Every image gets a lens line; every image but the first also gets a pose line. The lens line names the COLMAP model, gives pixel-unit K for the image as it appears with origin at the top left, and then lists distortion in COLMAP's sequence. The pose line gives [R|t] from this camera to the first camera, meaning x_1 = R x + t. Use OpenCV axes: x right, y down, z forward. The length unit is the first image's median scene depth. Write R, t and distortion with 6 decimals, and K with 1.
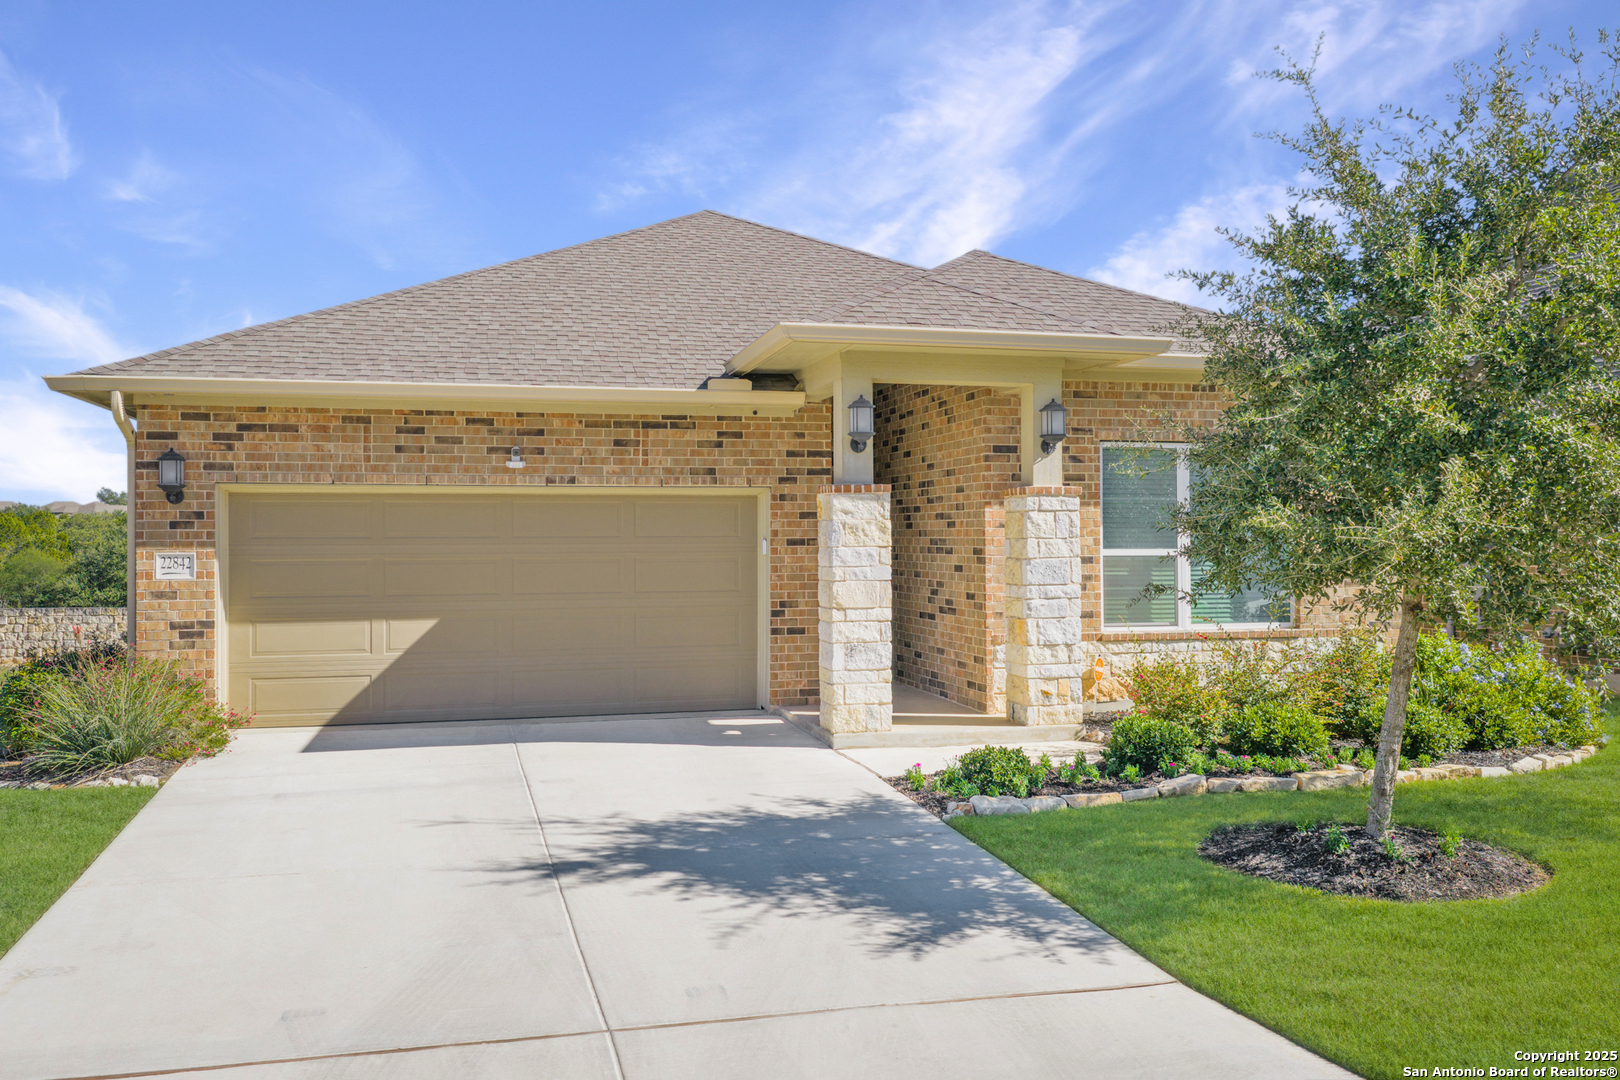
lens RADIAL K [[1342.1, 0, 890.9], [0, 1342.1, 536.3], [0, 0, 1]] dist [0.011742, 0.003544]
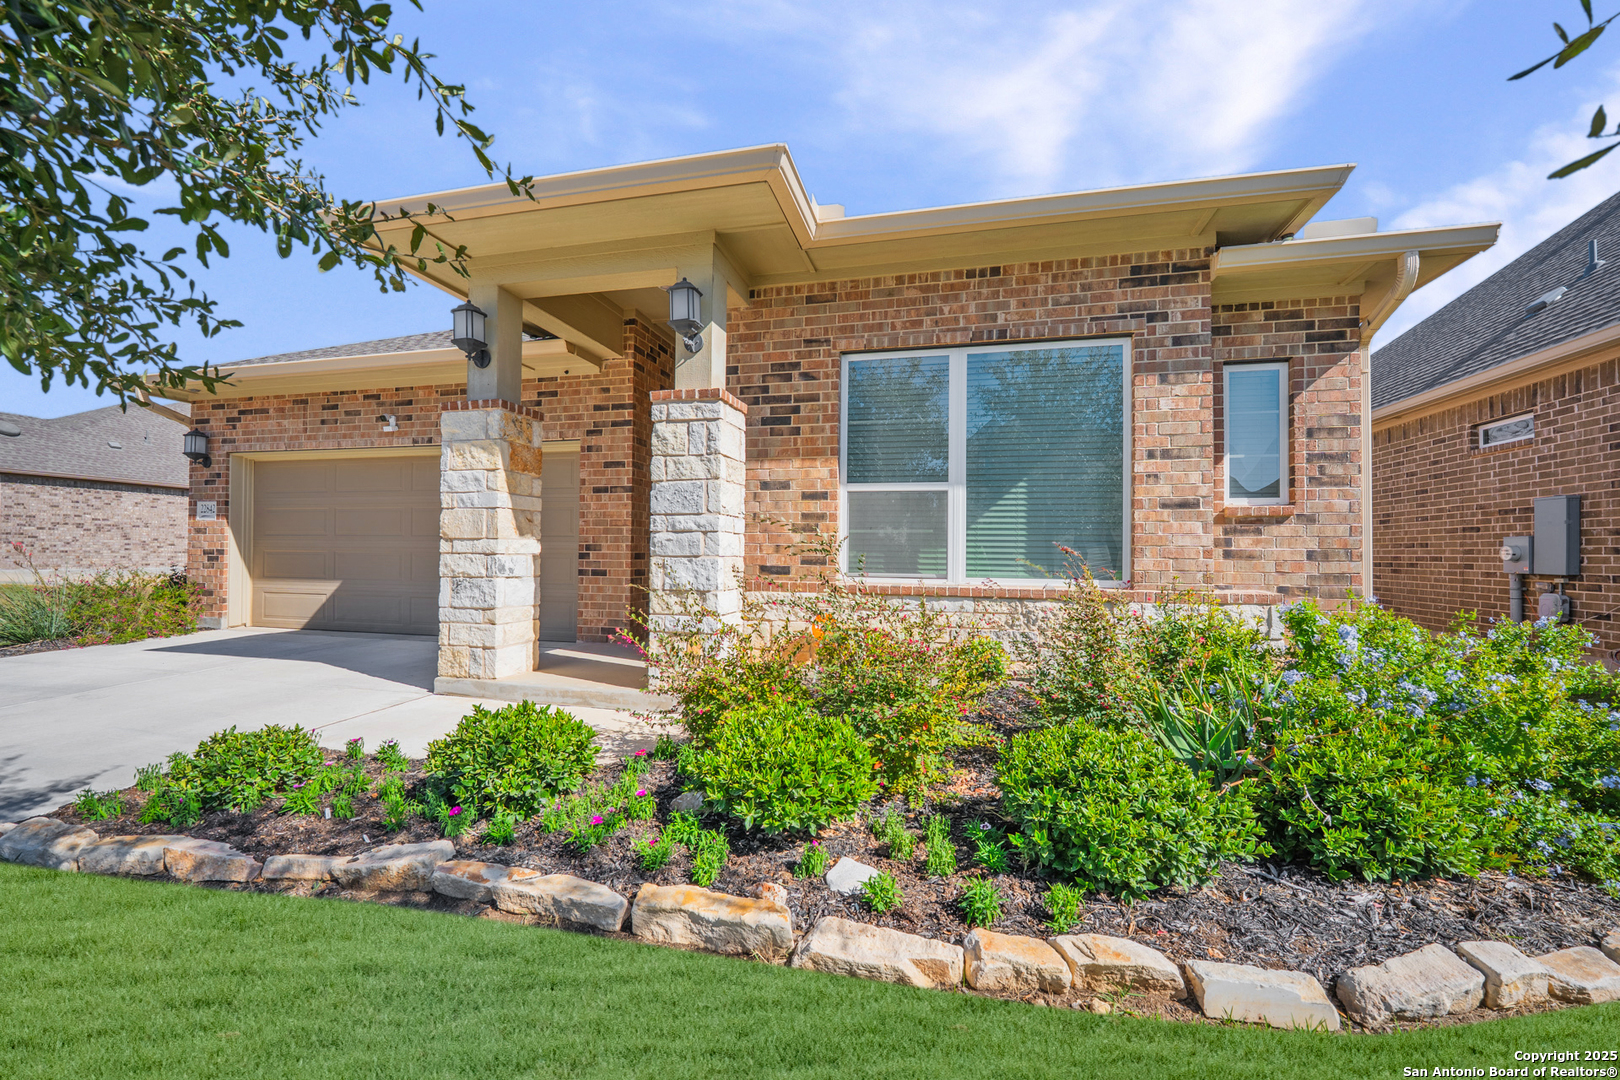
lens RADIAL K [[667.5, 0, 799.5], [0, 667.5, 543.1], [0, 0, 1]] dist [-0.005737, -0.003977]
pose [[0.870455, 0.005544, -0.492217, 0.351930], [-0.009003, 0.999949, -0.004659, 0.051081], [0.492166, 0.008487, 0.870460, 0.654803]]
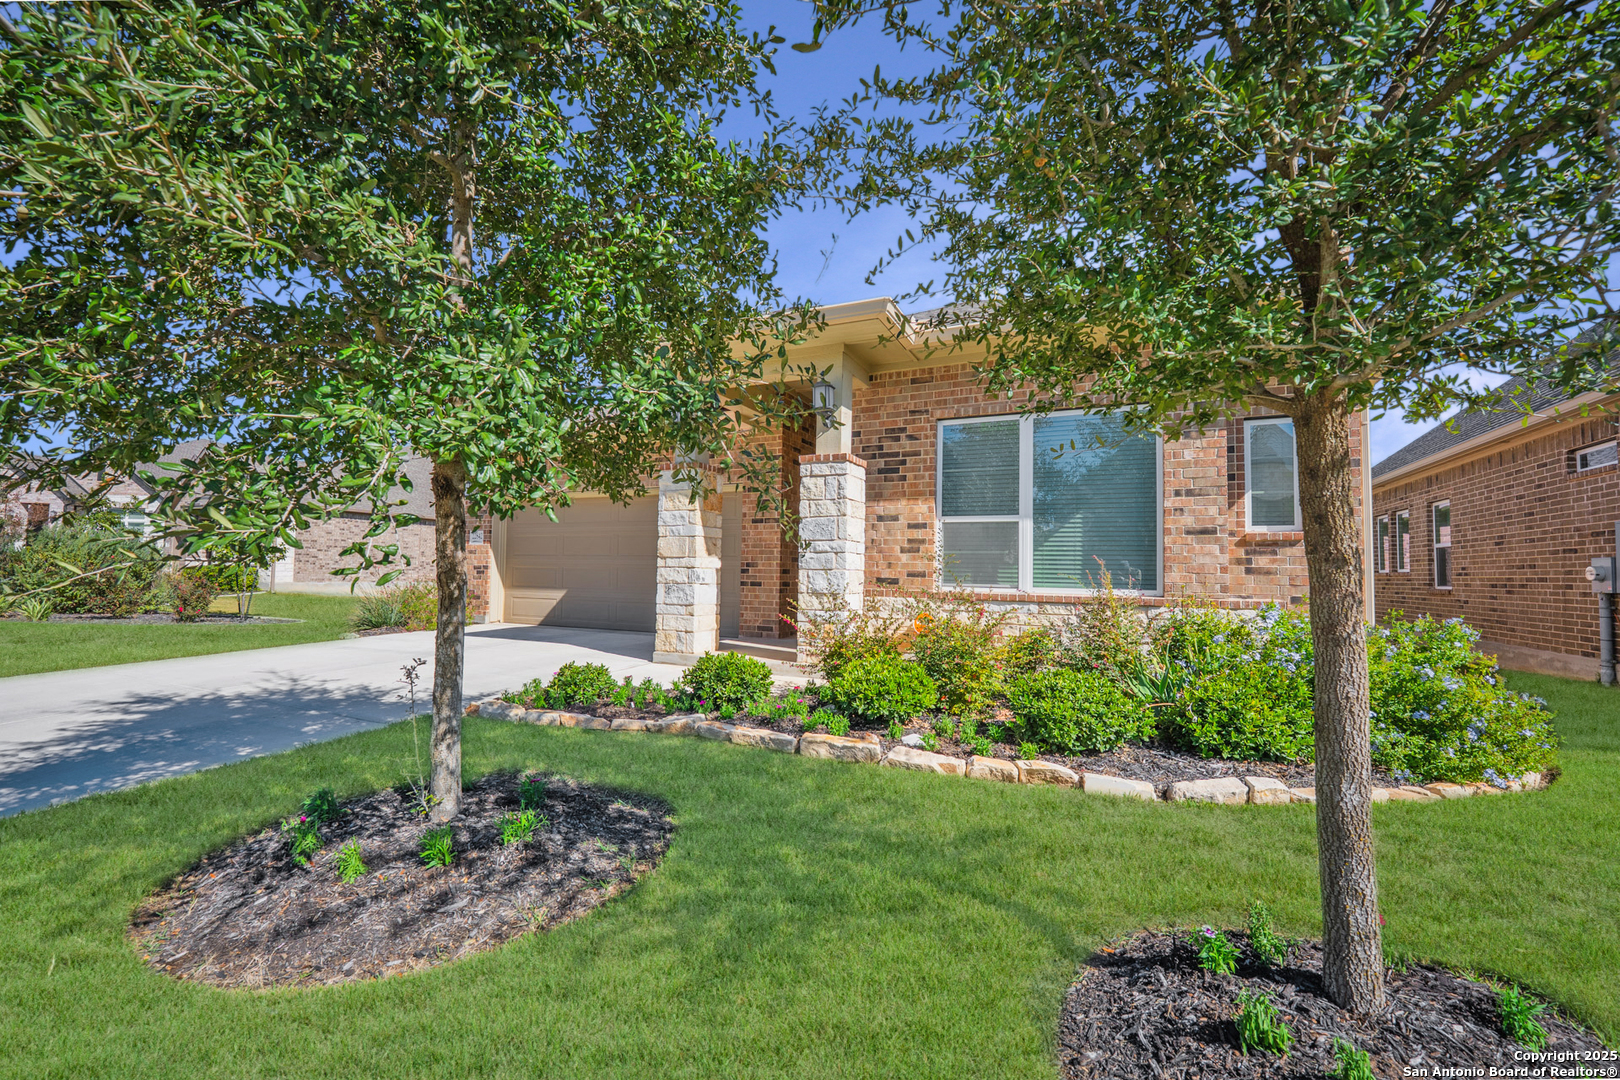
lens RADIAL K [[667.5, 0, 799.5], [0, 667.5, 543.1], [0, 0, 1]] dist [-0.005737, -0.003977]
pose [[0.759010, -0.012666, -0.650955, 0.447447], [-0.014016, 0.999261, -0.035787, 0.055517], [0.650928, 0.036286, 0.758272, 0.529262]]
